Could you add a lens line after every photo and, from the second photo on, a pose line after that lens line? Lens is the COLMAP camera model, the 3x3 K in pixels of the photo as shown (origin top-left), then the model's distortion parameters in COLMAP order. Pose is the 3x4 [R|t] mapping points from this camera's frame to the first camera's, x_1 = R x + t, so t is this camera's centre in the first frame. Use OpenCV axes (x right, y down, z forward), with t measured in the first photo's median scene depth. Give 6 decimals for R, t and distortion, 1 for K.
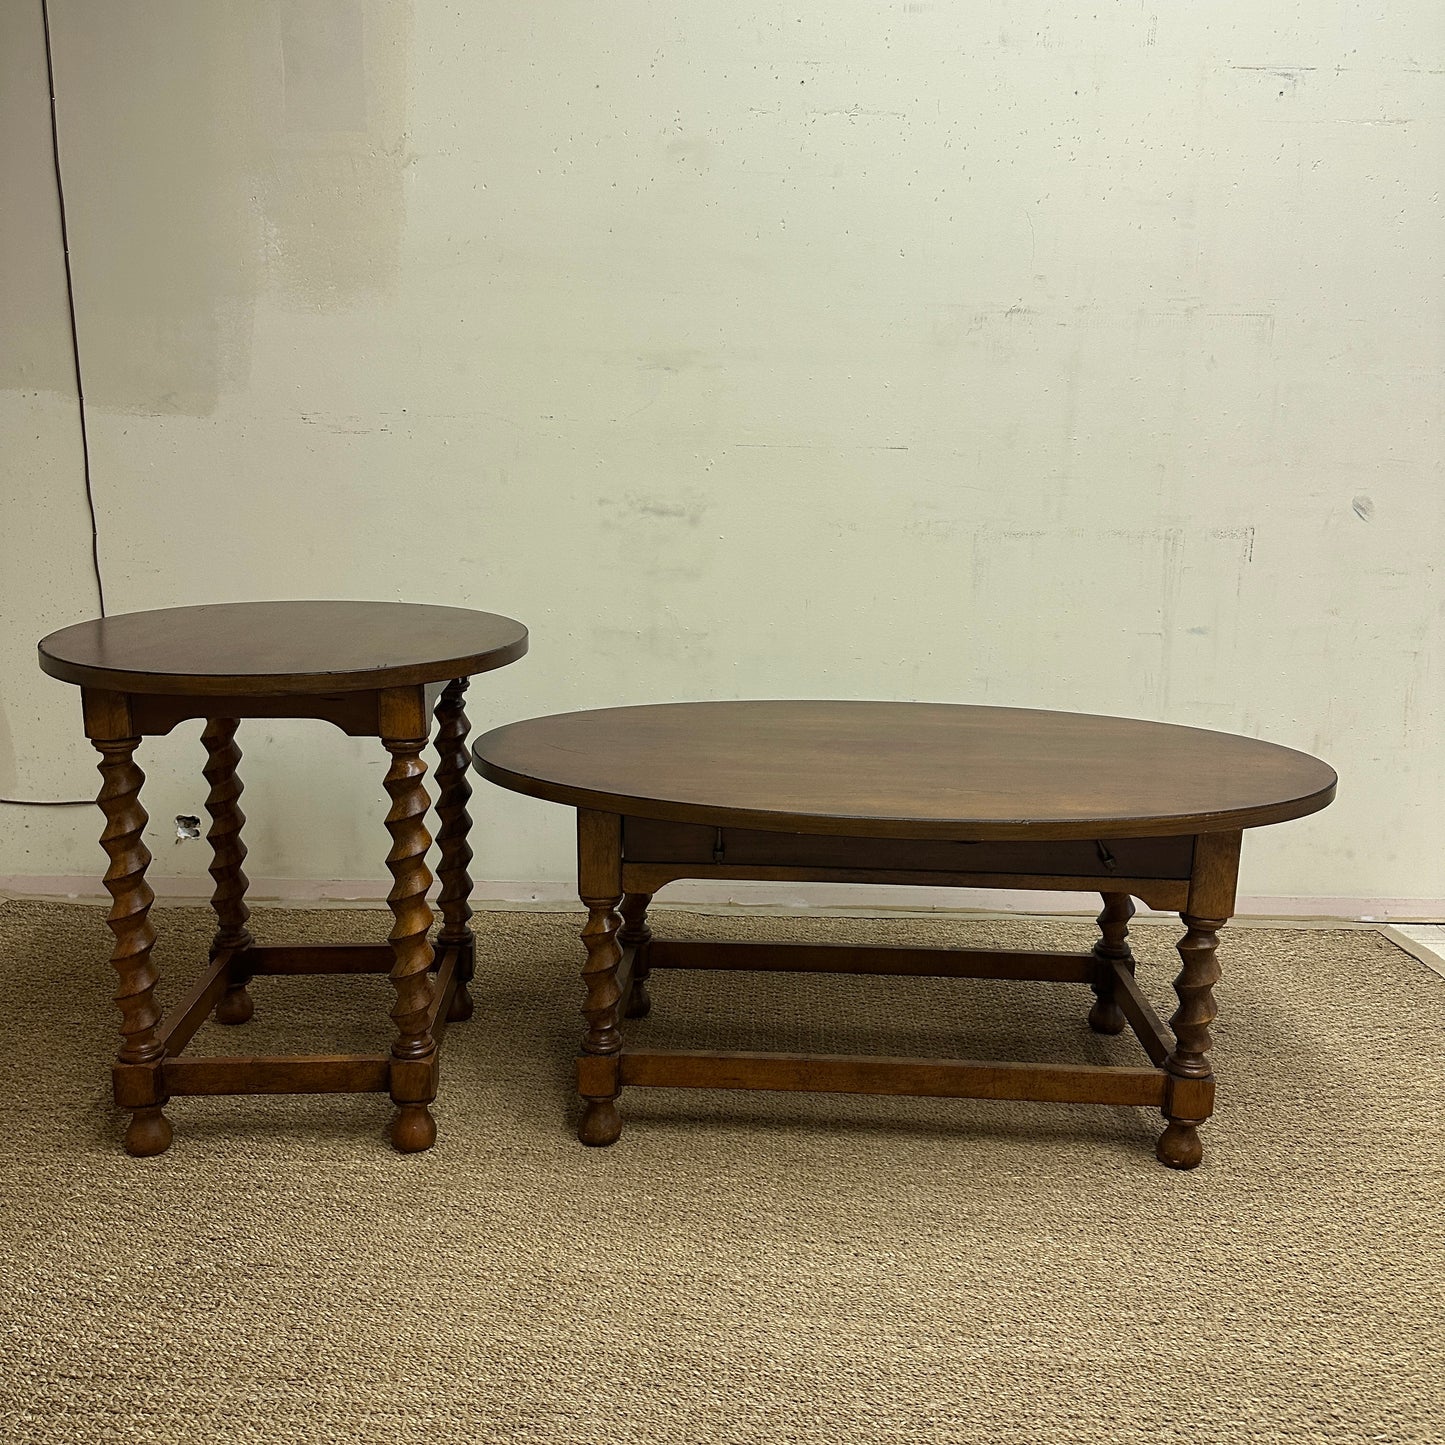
lens RADIAL K [[1342.9, 0, 727.1], [0, 1342.9, 736.7], [0, 0, 1]] dist [0.154660, -0.285044]
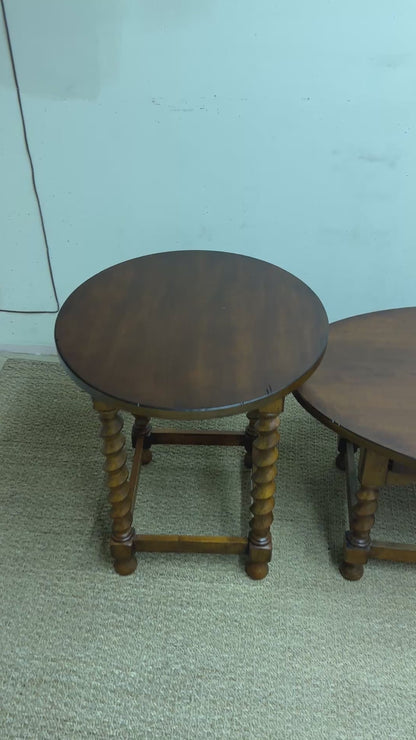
lens RADIAL K [[630.3, 0, 208.0], [0, 630.3, 370.0], [0, 0, 1]] dist [0.192151, -0.404214]
pose [[0.995503, 0.039895, -0.085915, -0.238011], [-0.002888, 0.919344, 0.393444, -0.338966], [0.094682, -0.391426, 0.915326, 0.272290]]
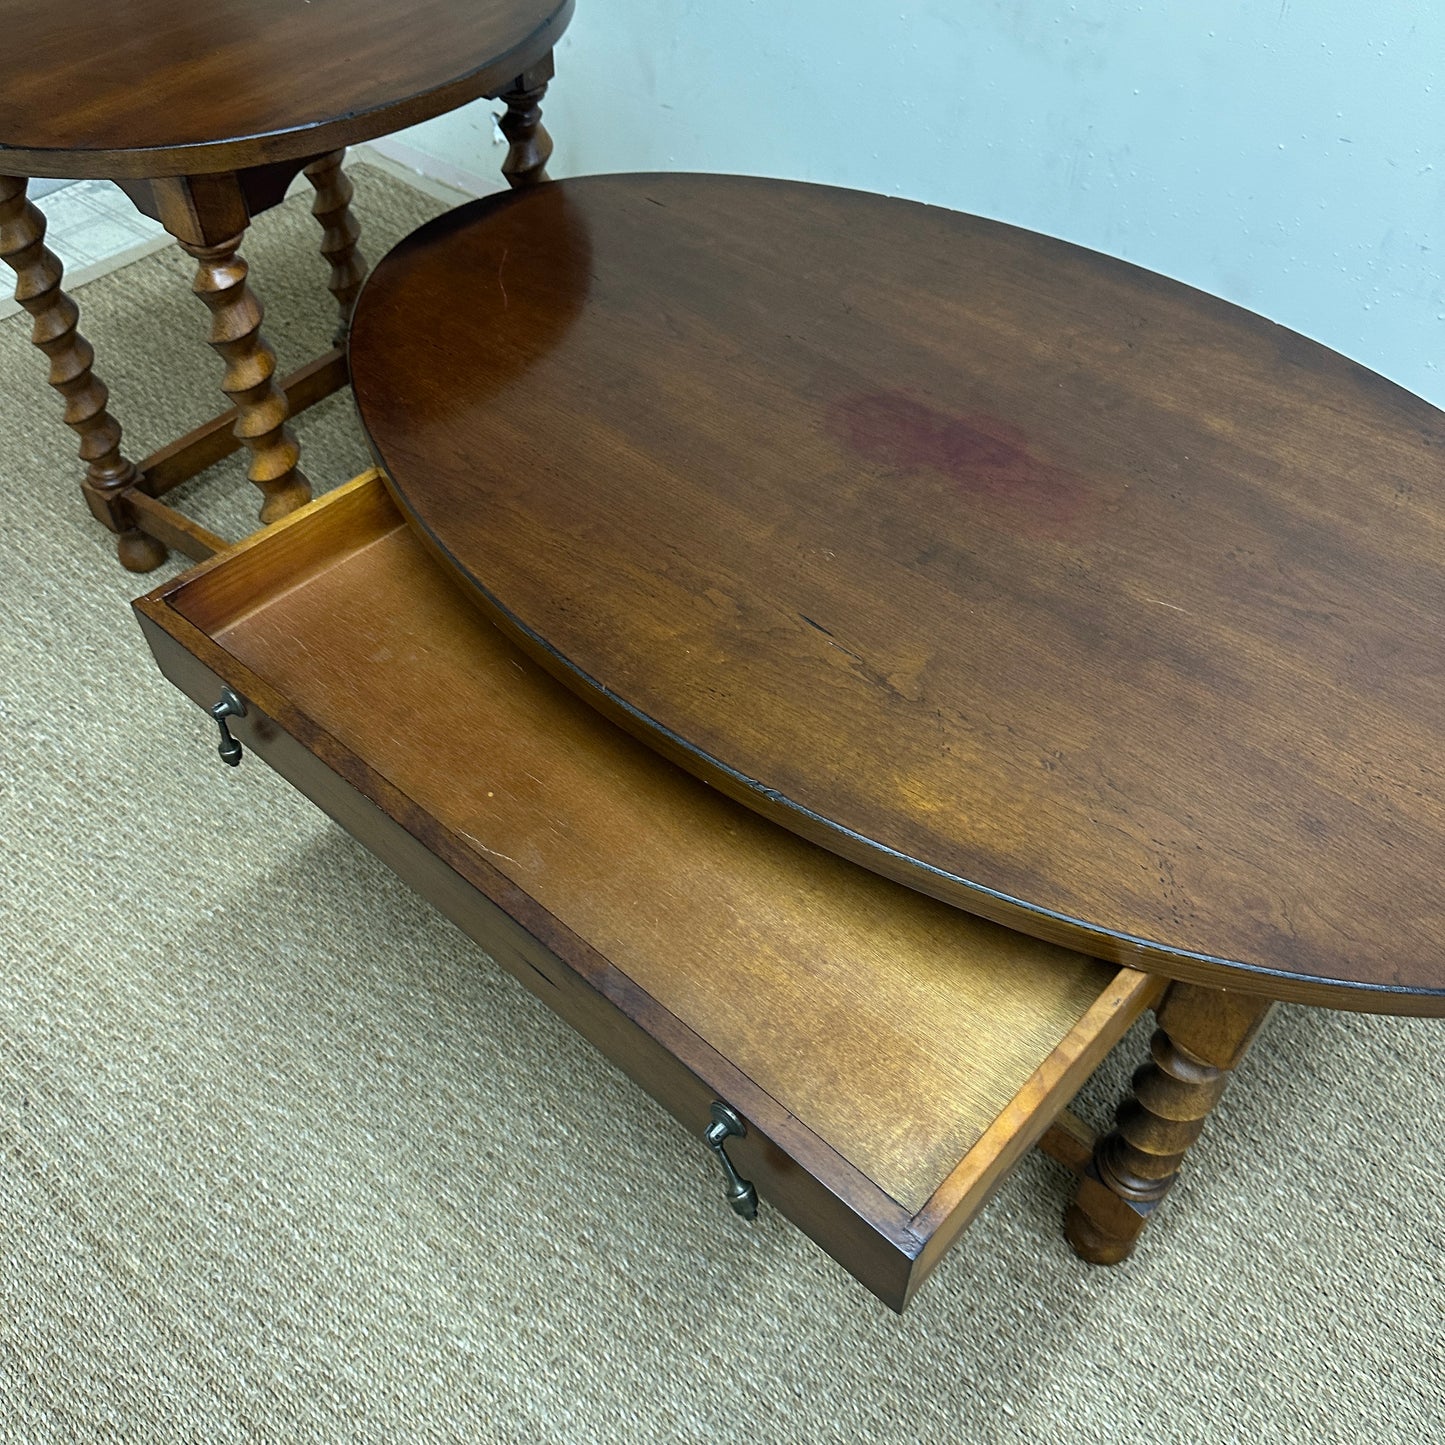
lens RADIAL K [[1350.9, 0, 718.0], [0, 1350.9, 725.5], [0, 0, 1]] dist [0.129665, -0.244954]
pose [[0.763584, 0.462955, -0.450124, 0.381923], [-0.131871, 0.794217, 0.593152, -0.240625], [0.632099, -0.393563, 0.667502, 0.570233]]
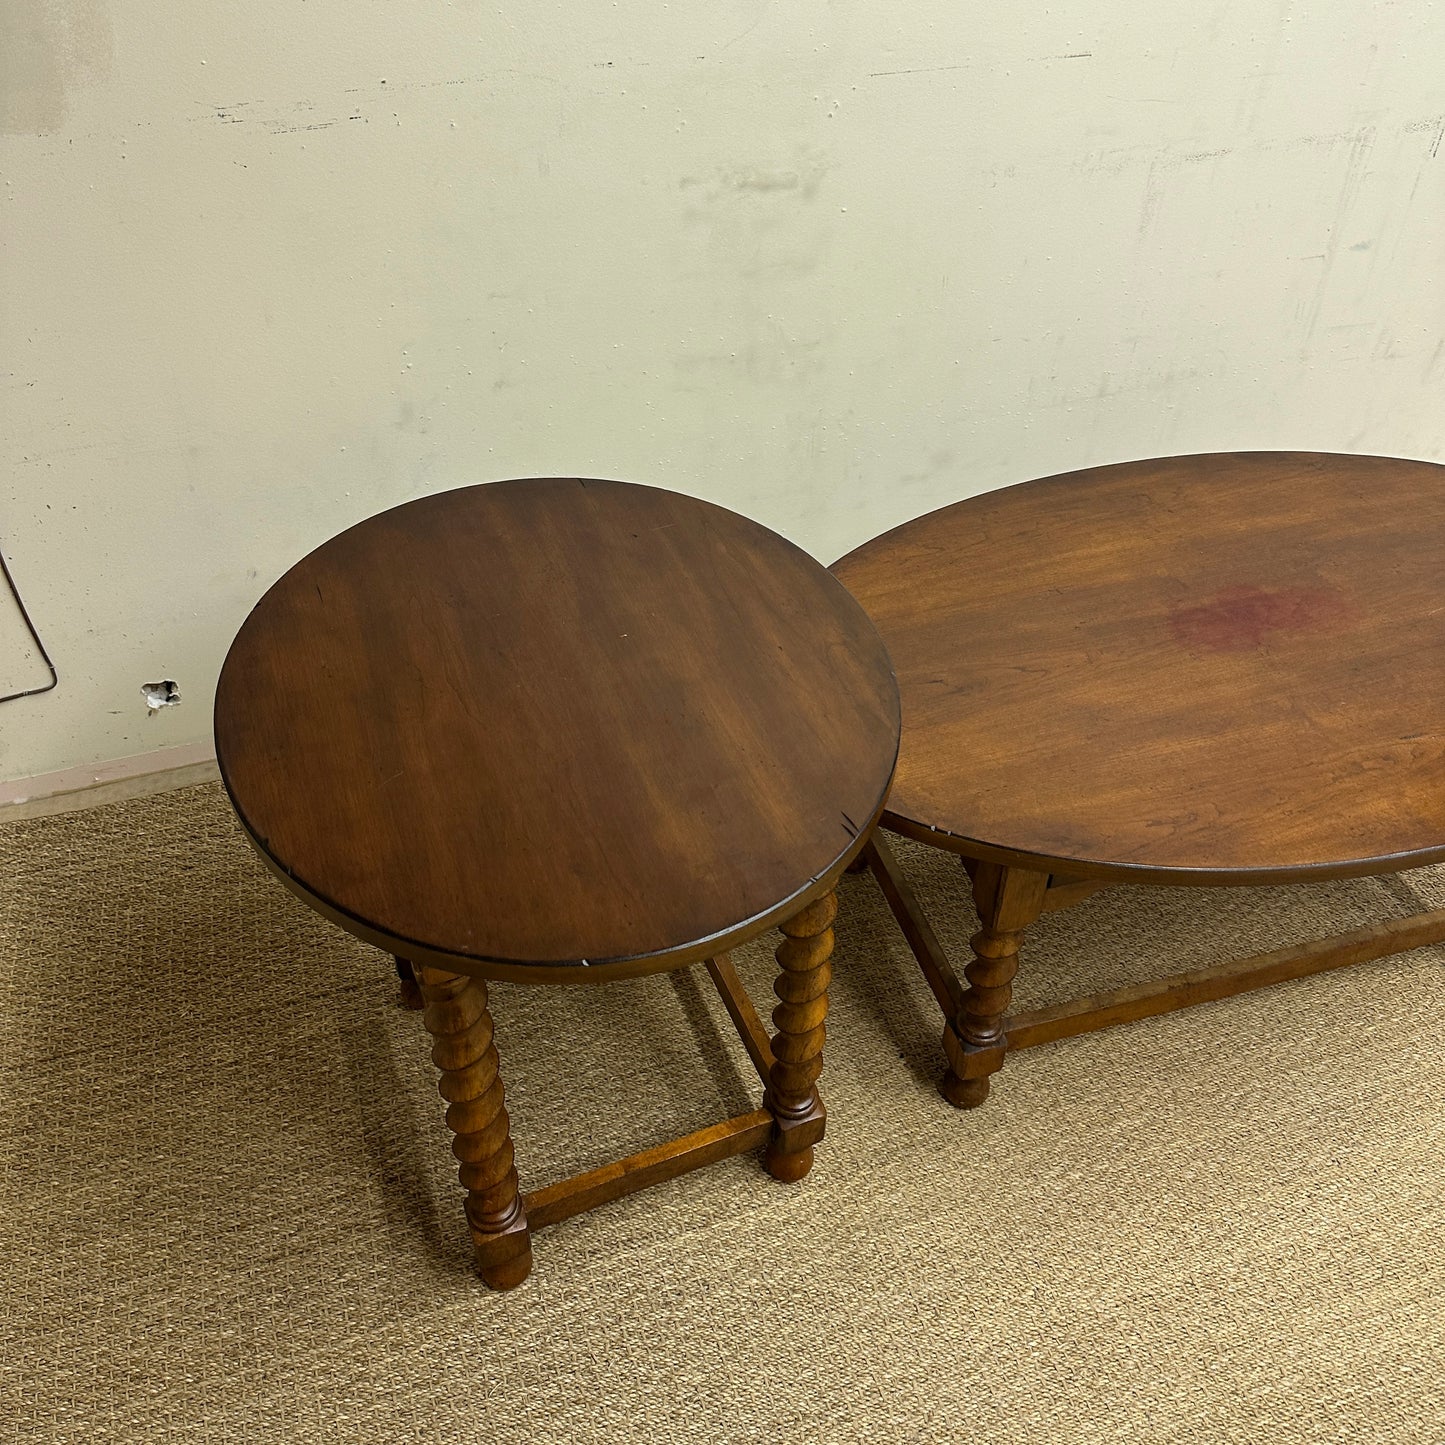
lens RADIAL K [[1341.3, 0, 736.9], [0, 1341.3, 733.3], [0, 0, 1]] dist [0.186190, -0.373810]
pose [[0.945777, -0.222085, 0.237031, -0.420645], [0.072650, 0.855887, 0.512035, -0.413259], [-0.316587, -0.467050, 0.825613, 0.415888]]
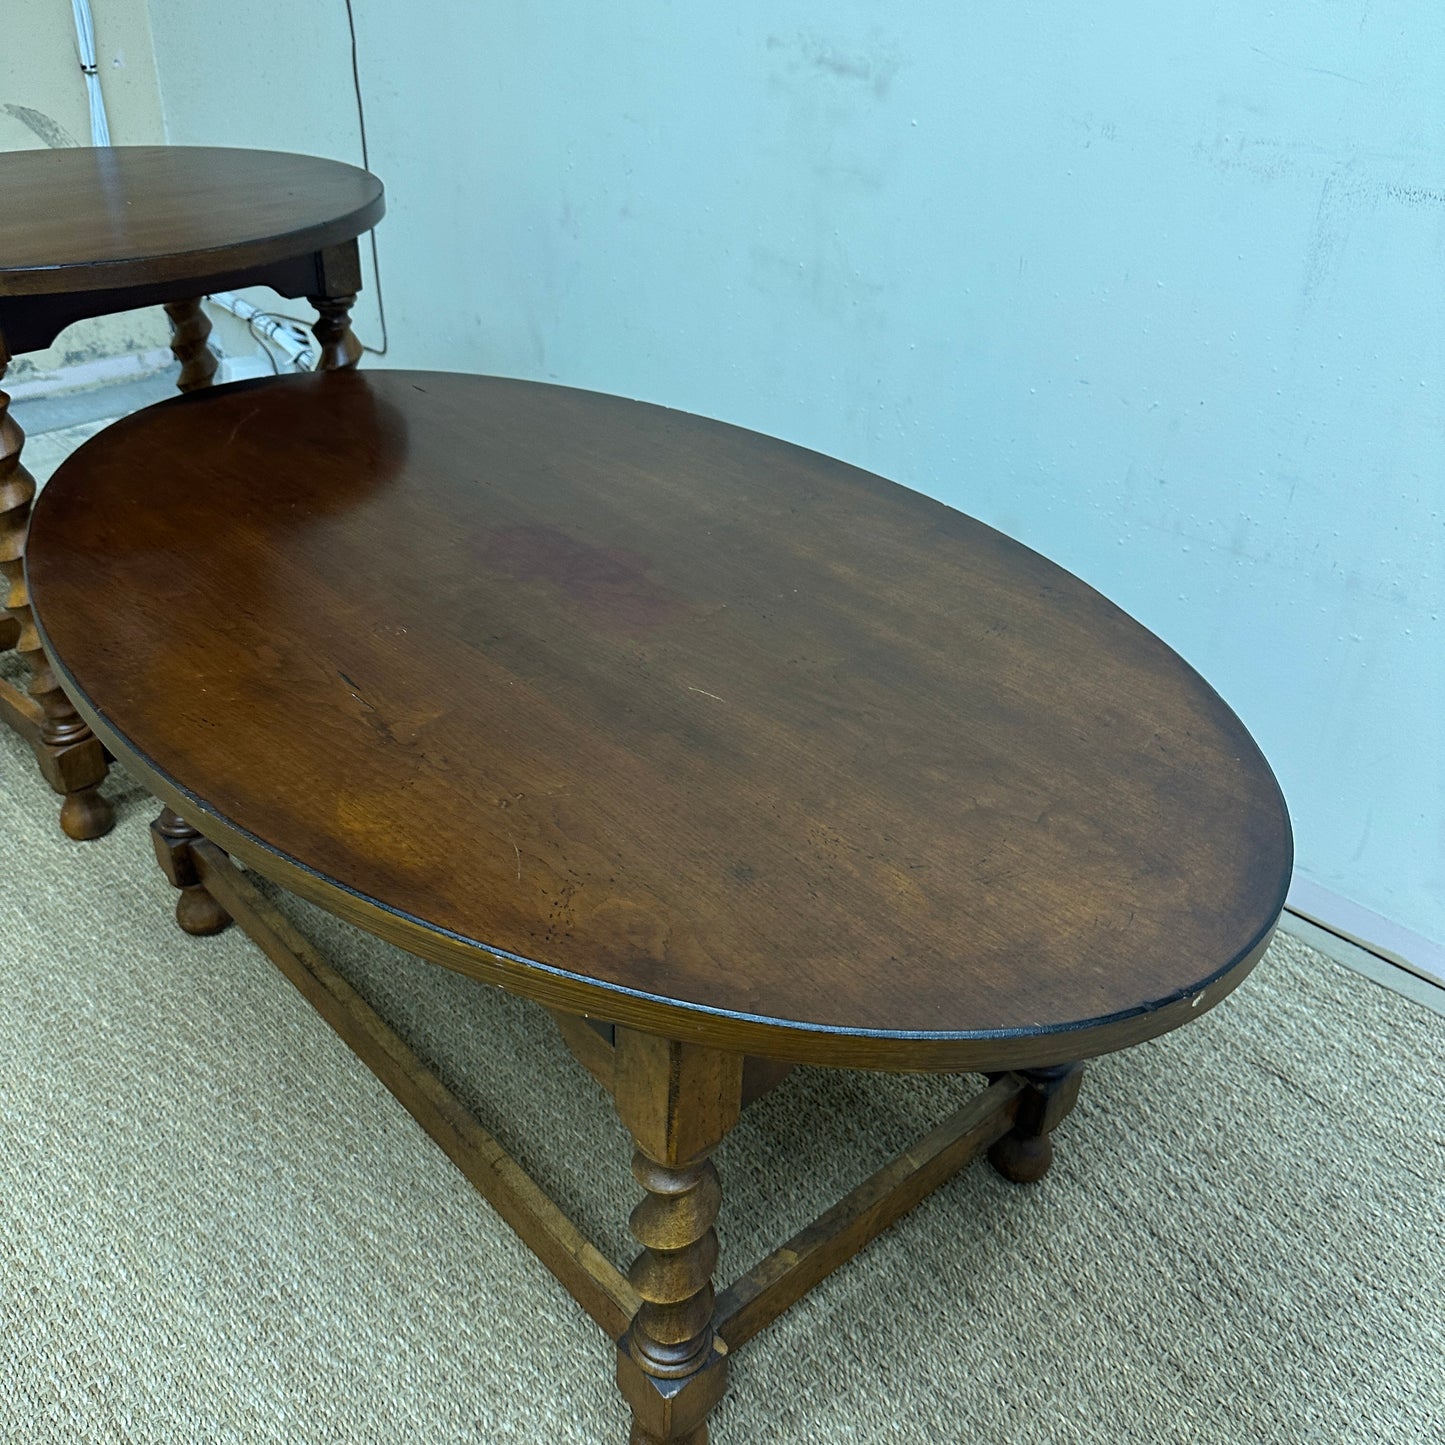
lens RADIAL K [[1350.9, 0, 718.0], [0, 1350.9, 725.5], [0, 0, 1]] dist [0.129665, -0.244954]
pose [[0.694033, 0.381603, -0.610490, 0.583297], [-0.172851, 0.911488, 0.373245, -0.169337], [0.698885, -0.153520, 0.698563, 0.691296]]
